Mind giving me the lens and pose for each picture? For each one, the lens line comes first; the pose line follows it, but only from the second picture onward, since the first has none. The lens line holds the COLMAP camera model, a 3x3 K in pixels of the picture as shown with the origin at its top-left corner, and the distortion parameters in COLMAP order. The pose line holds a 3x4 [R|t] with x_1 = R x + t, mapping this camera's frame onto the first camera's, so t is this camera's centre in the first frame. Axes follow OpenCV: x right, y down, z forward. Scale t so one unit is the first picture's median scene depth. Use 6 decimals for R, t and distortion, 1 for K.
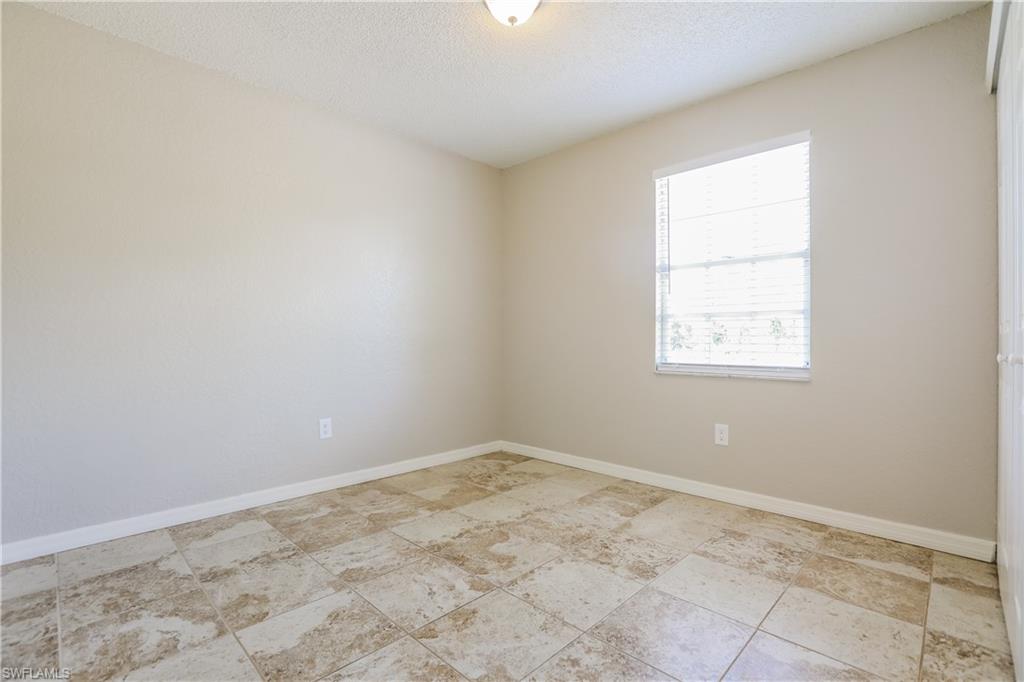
lens RADIAL K [[467.1, 0, 512.0], [0, 467.1, 341.0], [0, 0, 1]] dist [-0.002476, -0.000288]
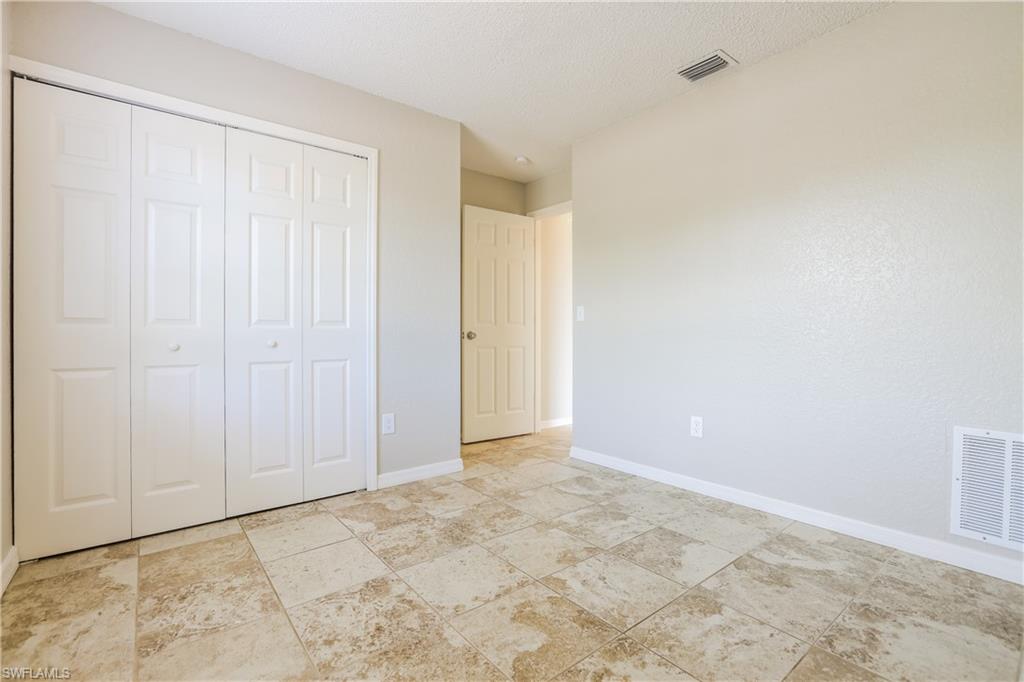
lens RADIAL K [[467.1, 0, 512.0], [0, 467.1, 341.0], [0, 0, 1]] dist [-0.002476, -0.000288]
pose [[-0.992739, -0.003116, 0.120249, -0.089725], [-0.001119, 0.999860, 0.016677, -0.001756], [-0.120284, 0.016421, -0.992604, 1.898095]]
